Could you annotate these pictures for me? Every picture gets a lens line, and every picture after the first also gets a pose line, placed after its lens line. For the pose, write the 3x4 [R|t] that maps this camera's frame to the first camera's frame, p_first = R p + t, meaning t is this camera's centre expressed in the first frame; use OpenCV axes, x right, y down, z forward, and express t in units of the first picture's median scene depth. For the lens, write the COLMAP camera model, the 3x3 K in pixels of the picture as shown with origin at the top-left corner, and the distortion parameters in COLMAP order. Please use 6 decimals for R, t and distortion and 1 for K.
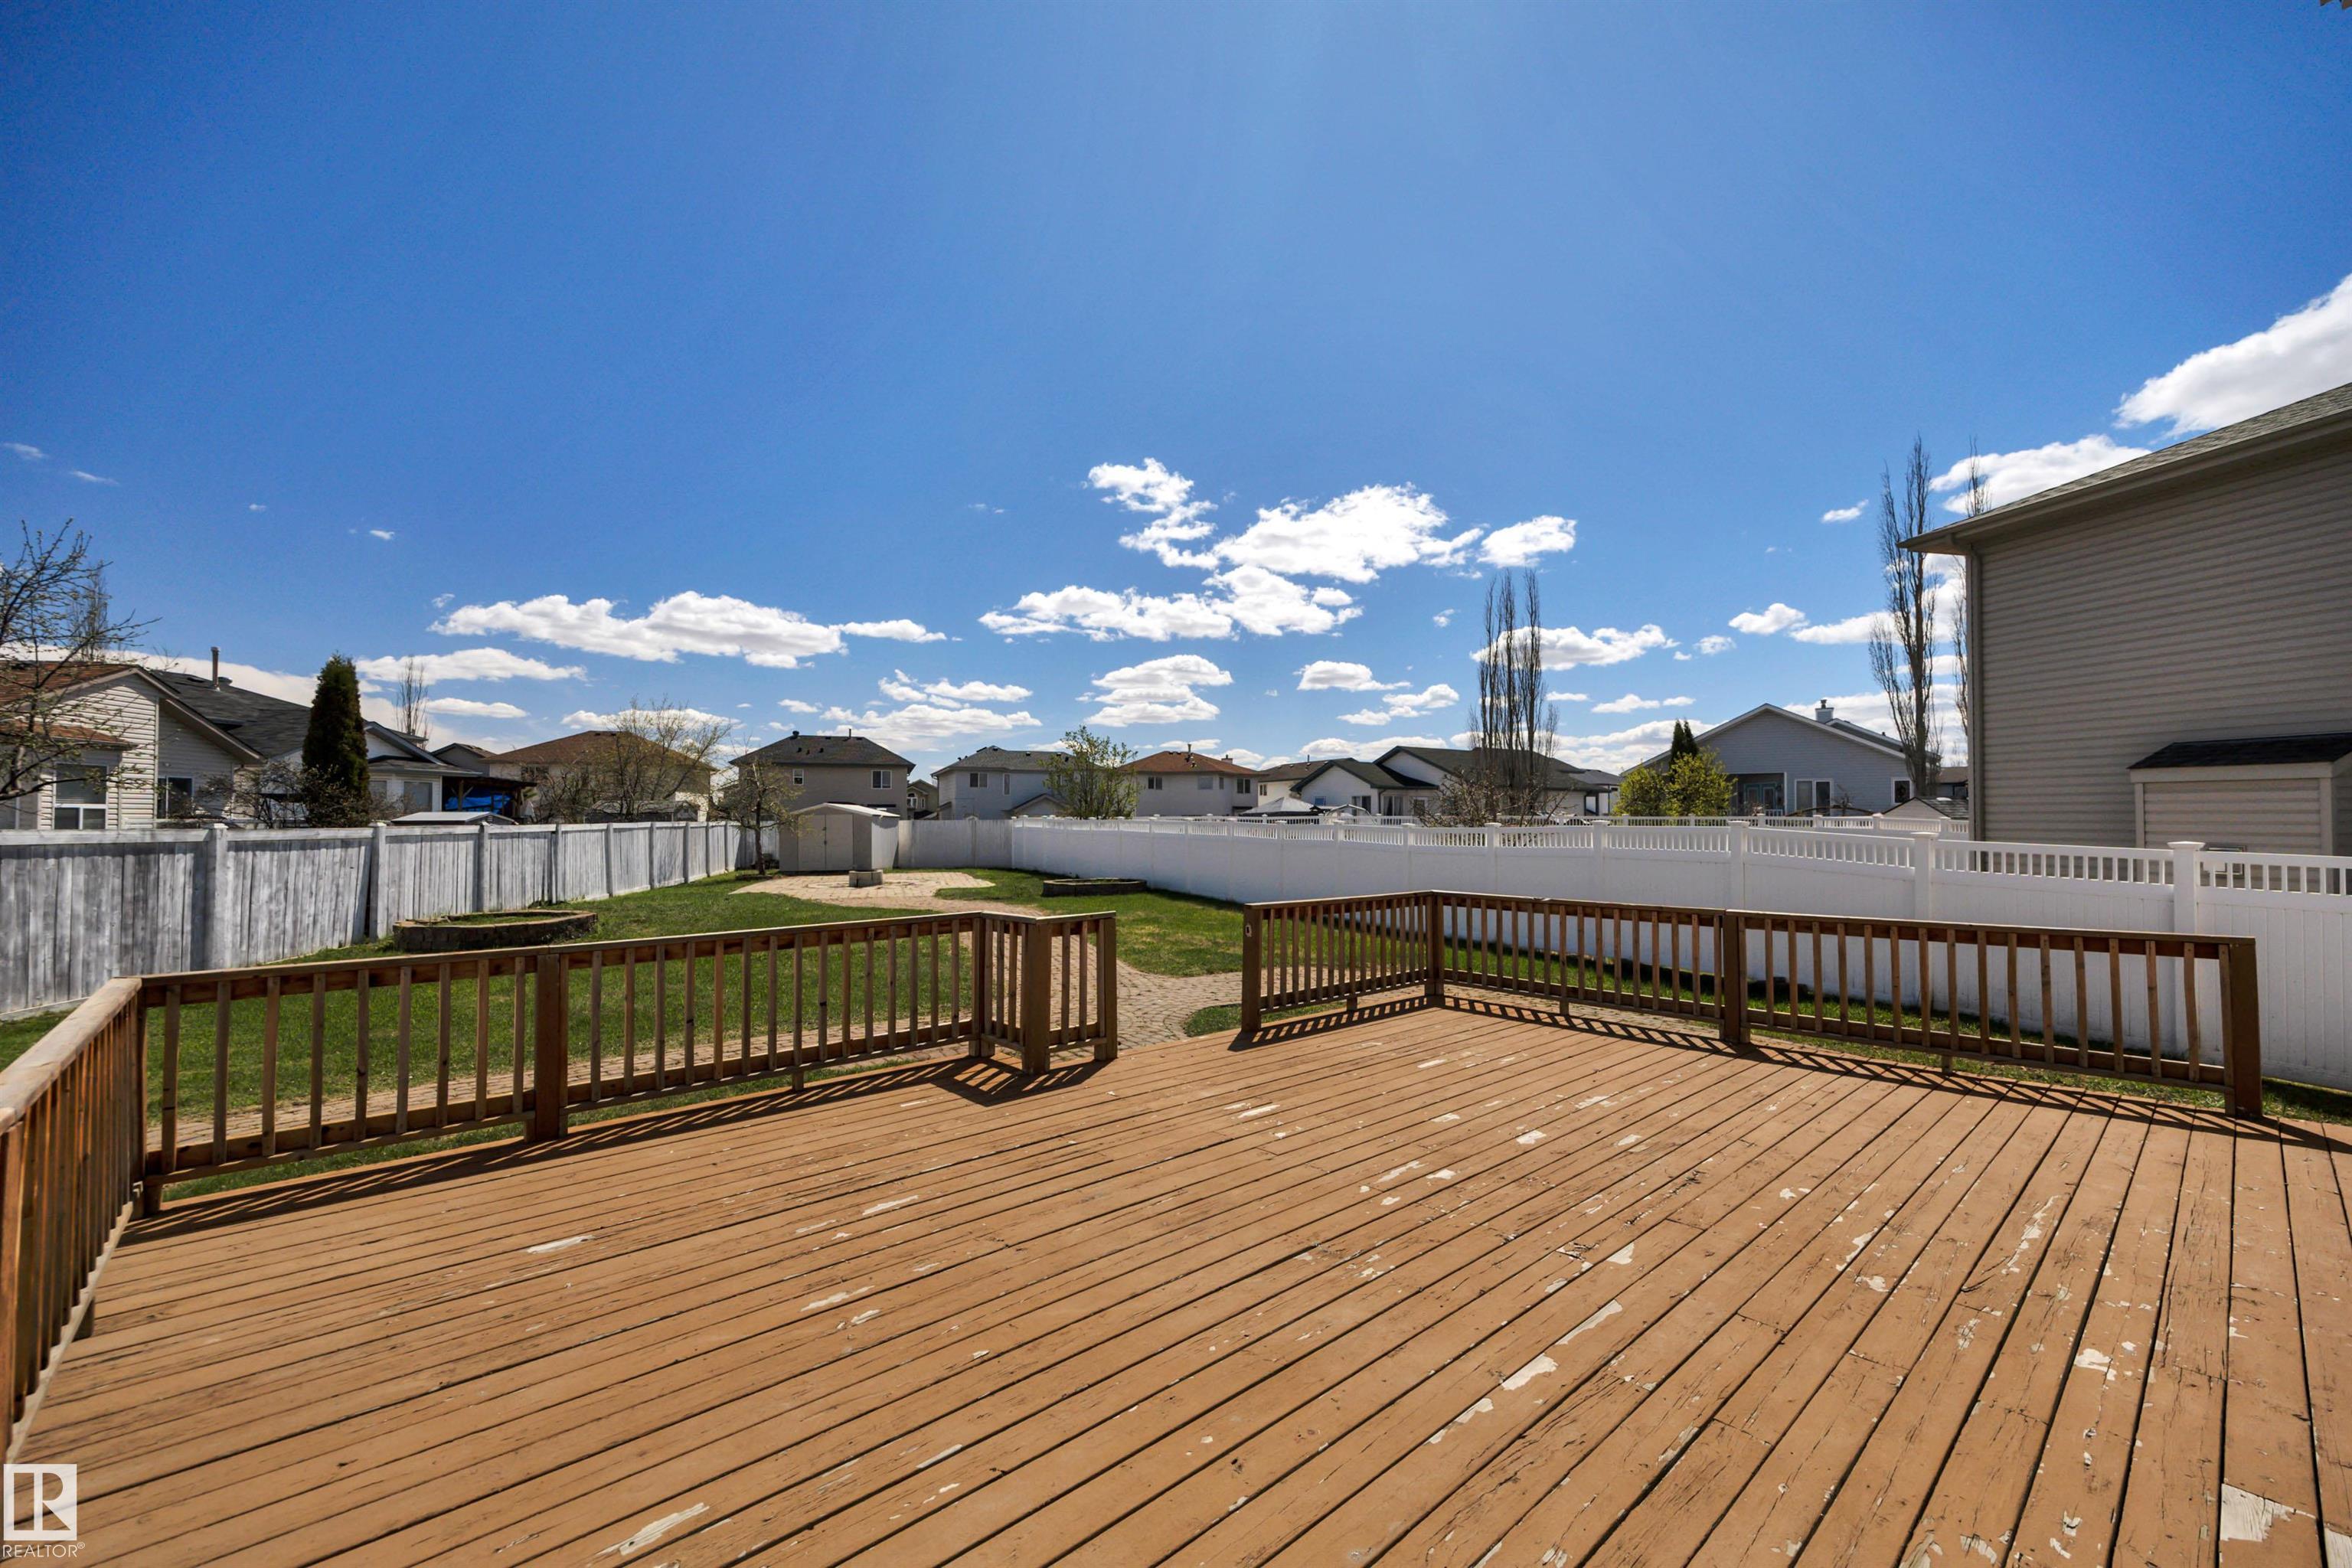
lens RADIAL K [[941.2, 0, 1184.4], [0, 941.2, 786.2], [0, 0, 1]] dist [0.010541, 0.000476]
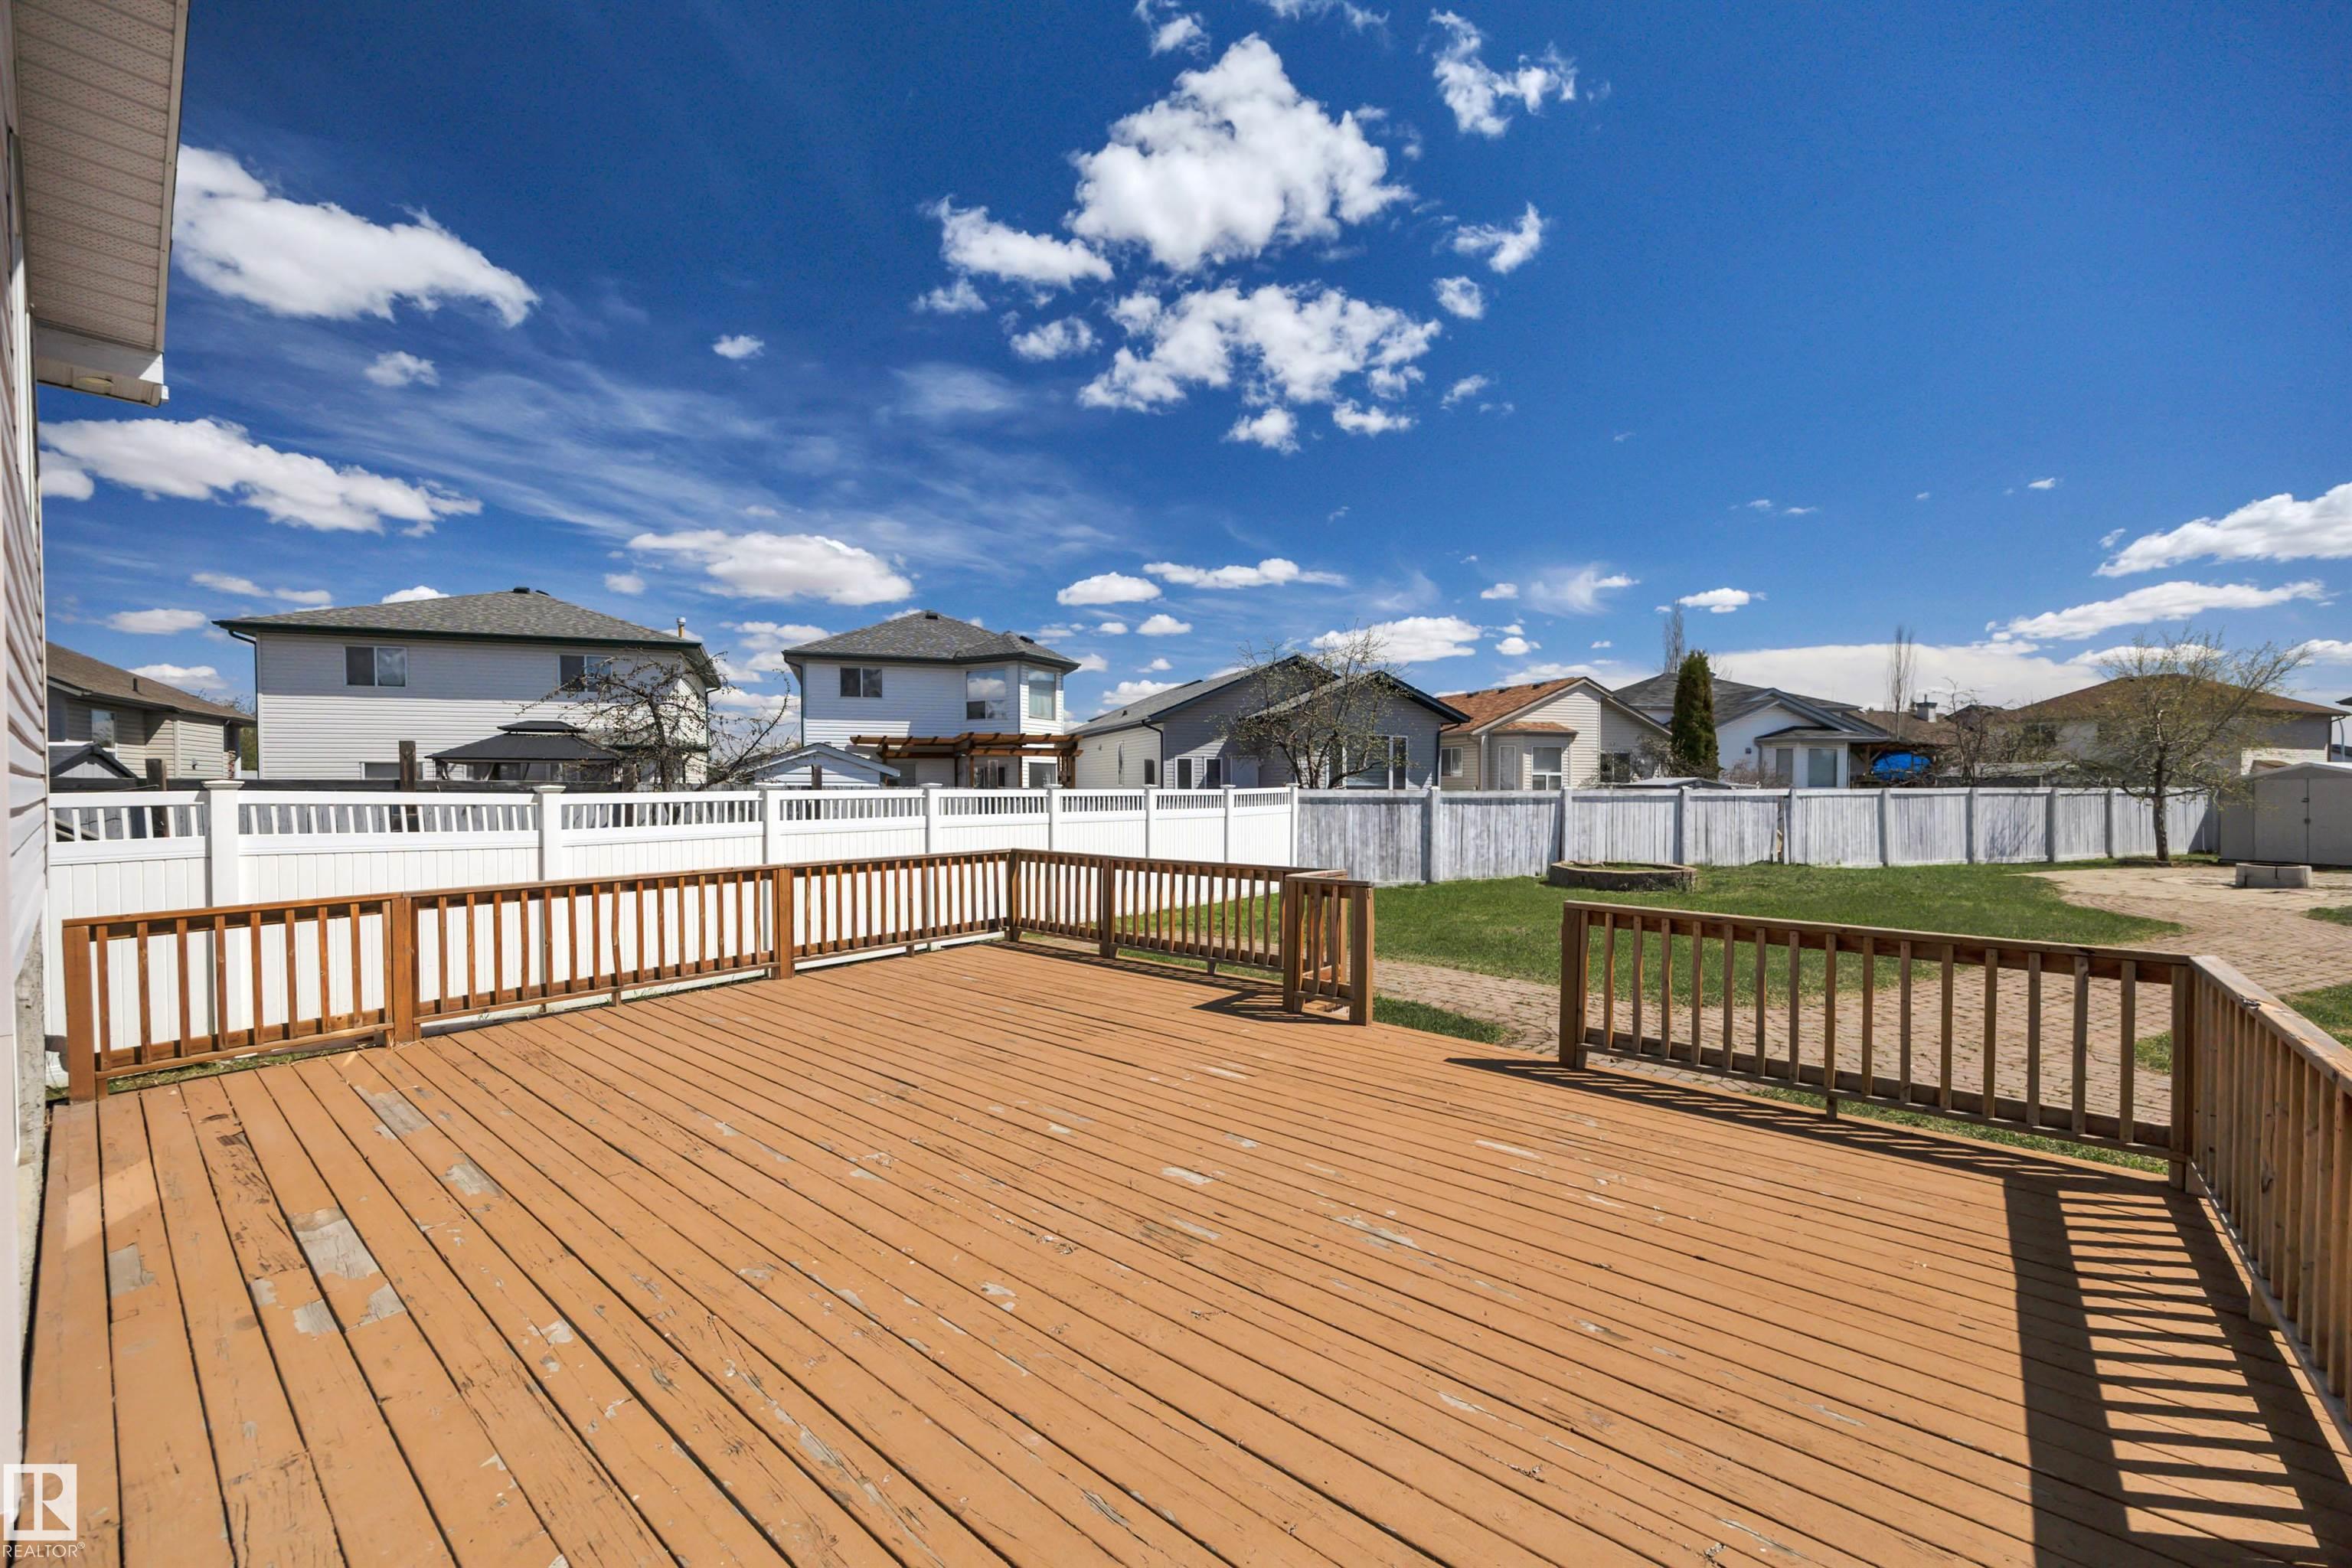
lens RADIAL K [[941.2, 0, 1179.3], [0, 941.2, 784.8], [0, 0, 1]] dist [0.010541, 0.000476]
pose [[0.145788, 0.004075, -0.989308, 0.477010], [0.033073, 0.999413, 0.008990, 0.008957], [0.988763, -0.034030, 0.145567, 0.357067]]
